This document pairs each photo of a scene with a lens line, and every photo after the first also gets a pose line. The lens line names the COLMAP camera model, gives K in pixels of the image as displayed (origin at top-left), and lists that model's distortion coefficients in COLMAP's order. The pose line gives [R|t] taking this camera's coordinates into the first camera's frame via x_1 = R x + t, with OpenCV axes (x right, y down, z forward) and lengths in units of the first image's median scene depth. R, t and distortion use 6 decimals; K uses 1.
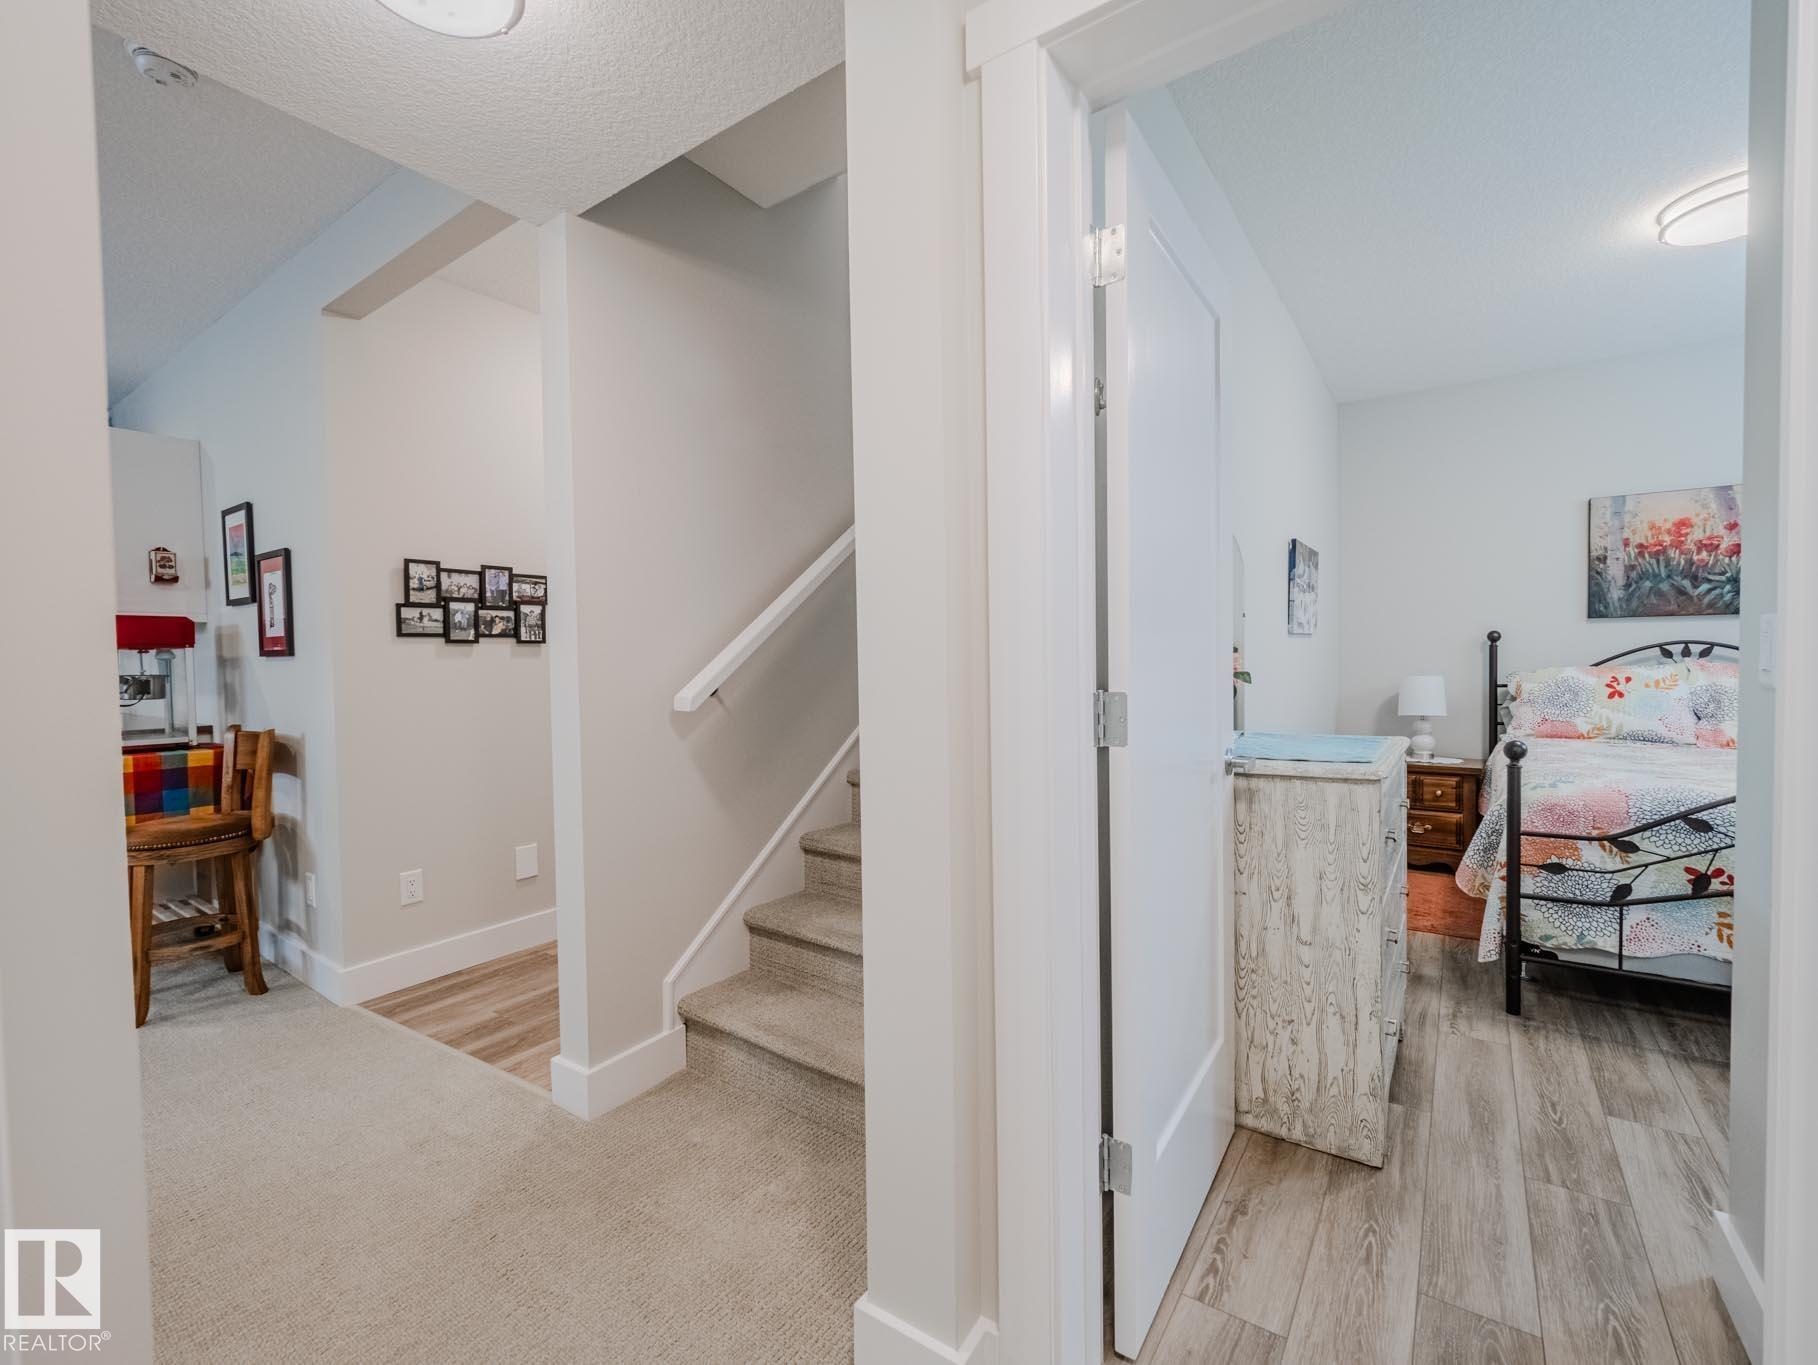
lens RADIAL K [[801.7, 0, 909.0], [0, 801.7, 682.5], [0, 0, 1]] dist [-0.004188, -0.000757]
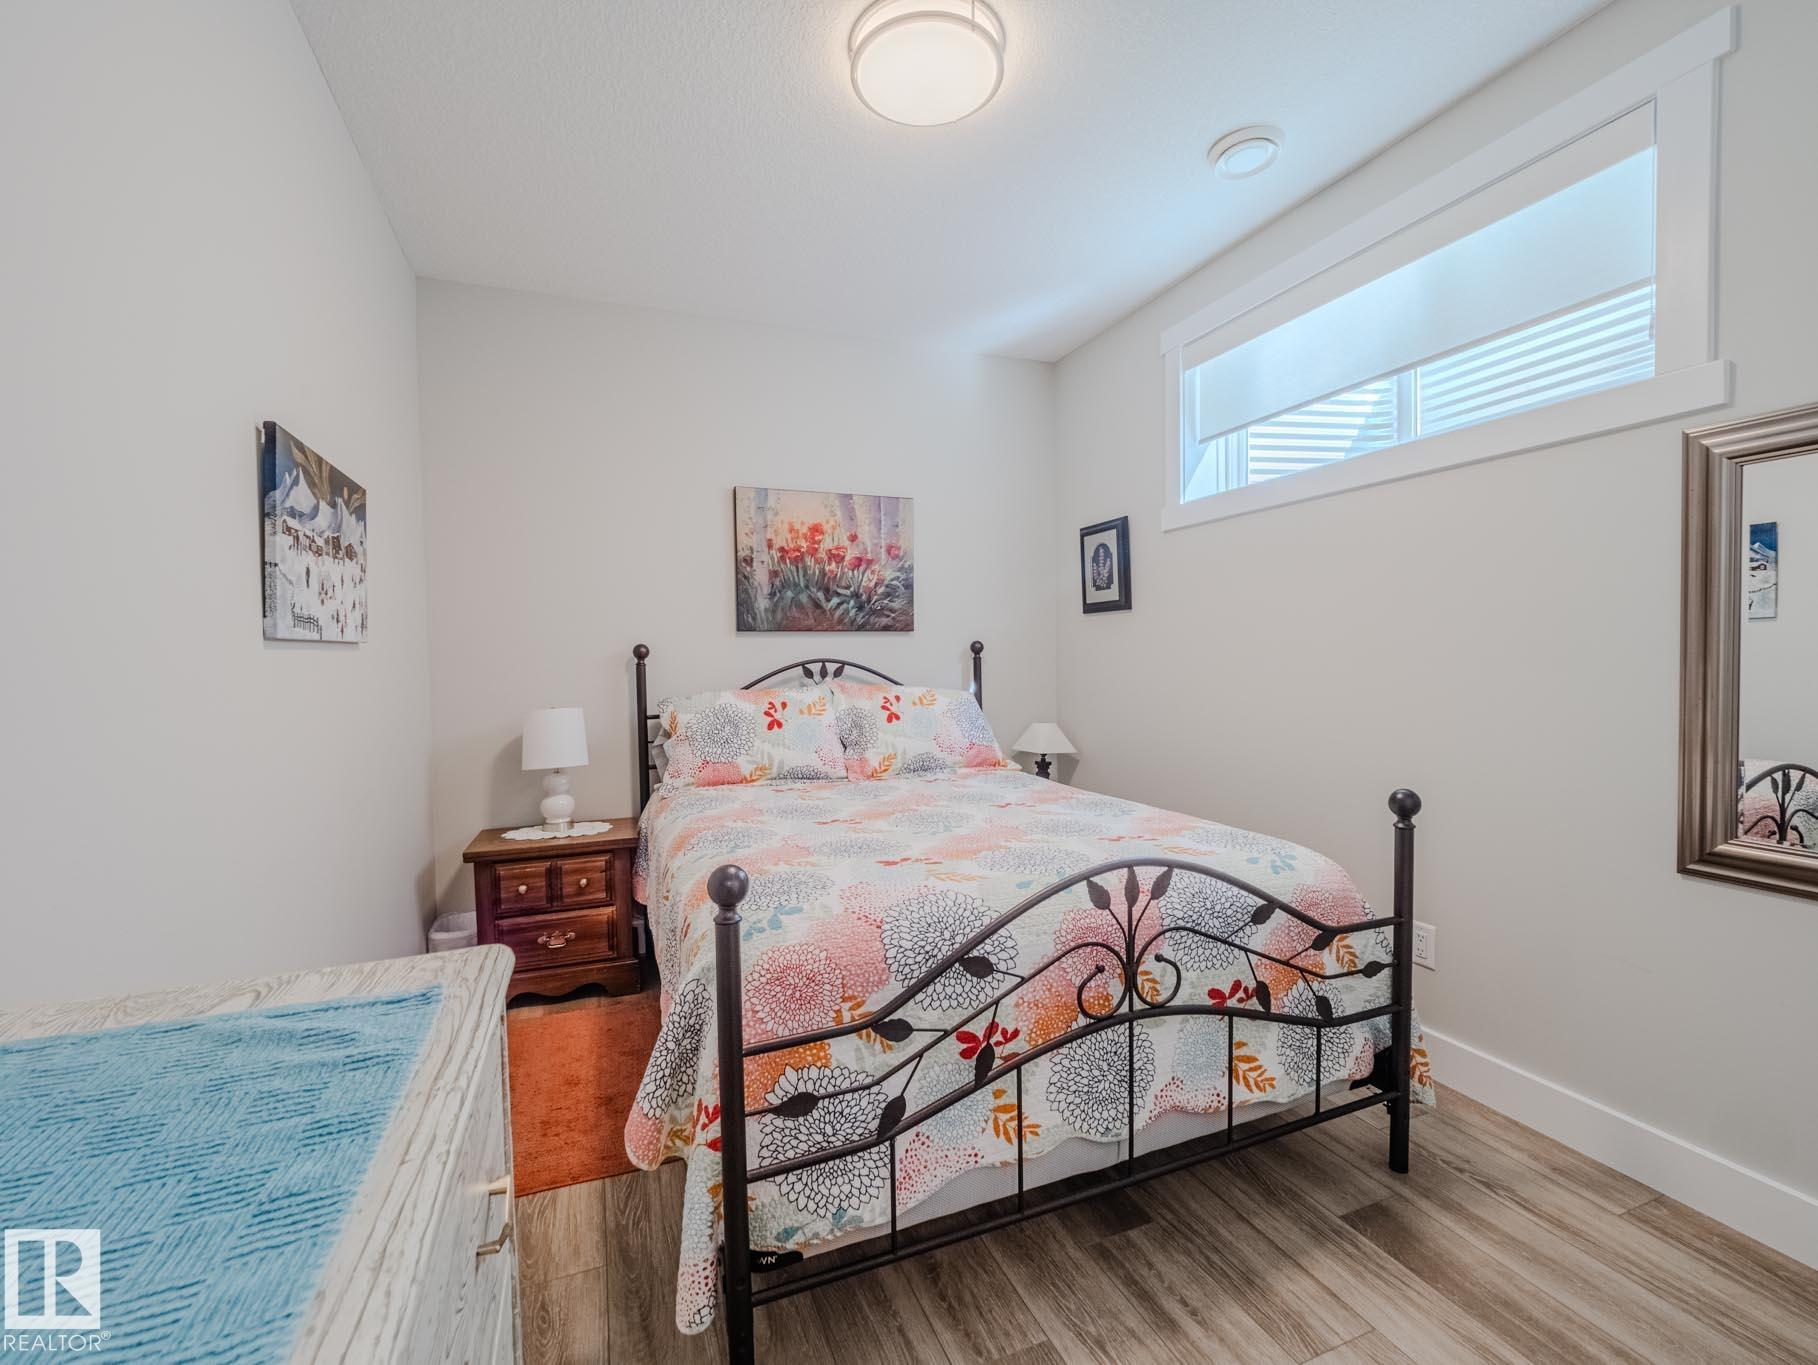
lens RADIAL K [[787.5, 0, 902.8], [0, 787.5, 685.0], [0, 0, 1]] dist [0.001662, -0.012251]
pose [[0.556979, -0.021982, 0.830235, 0.290486], [0.033162, 0.999441, 0.004215, -0.024411], [-0.829864, 0.025185, 0.557397, 0.441087]]
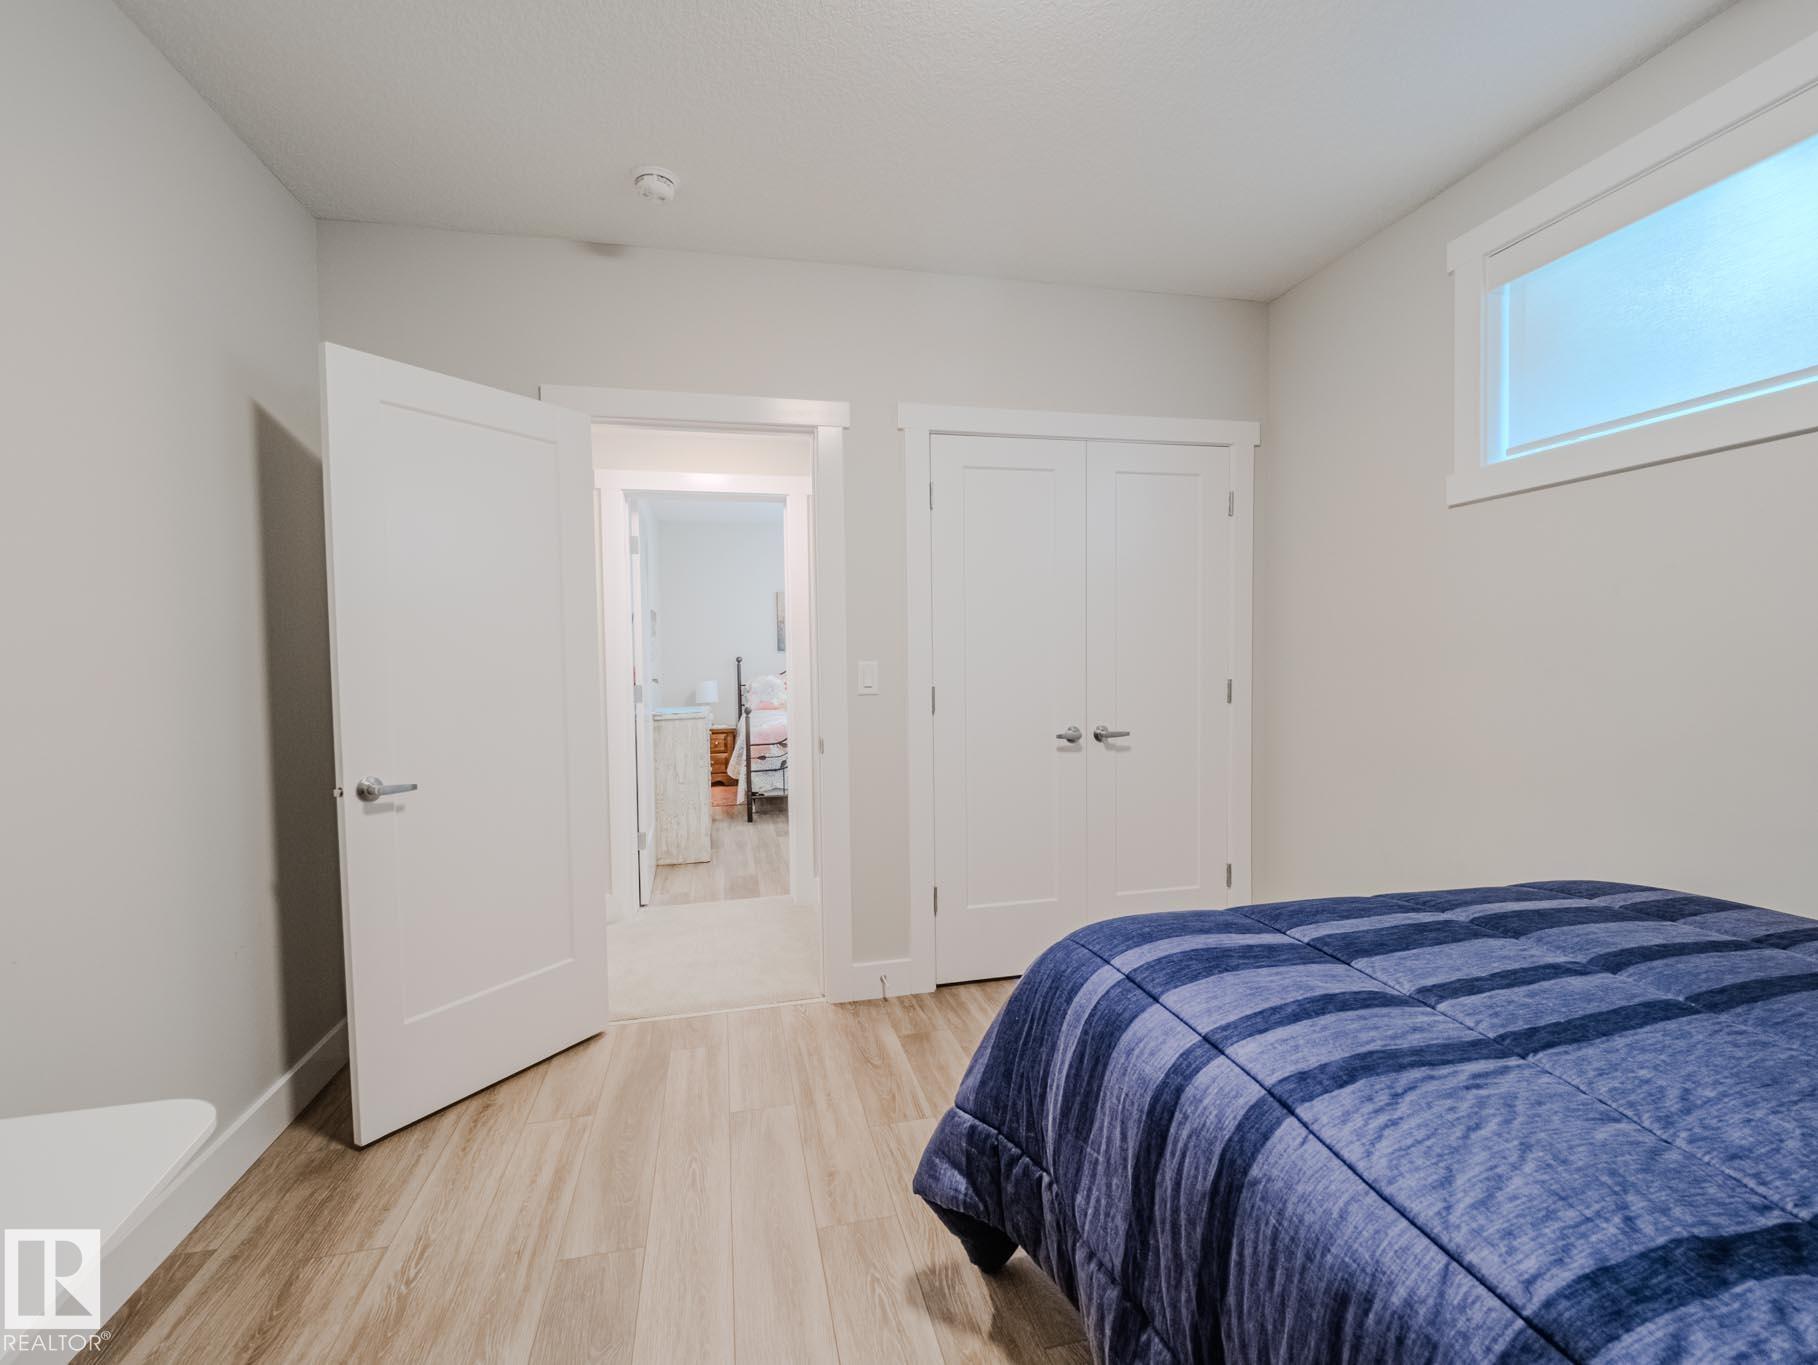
lens RADIAL K [[801.7, 0, 909.0], [0, 801.7, 682.5], [0, 0, 1]] dist [-0.004188, -0.000757]
pose [[0.667026, -0.015691, 0.744869, -0.476593], [0.026953, 0.999632, -0.003079, 0.015226], [-0.744547, 0.022130, 0.667203, -0.650226]]
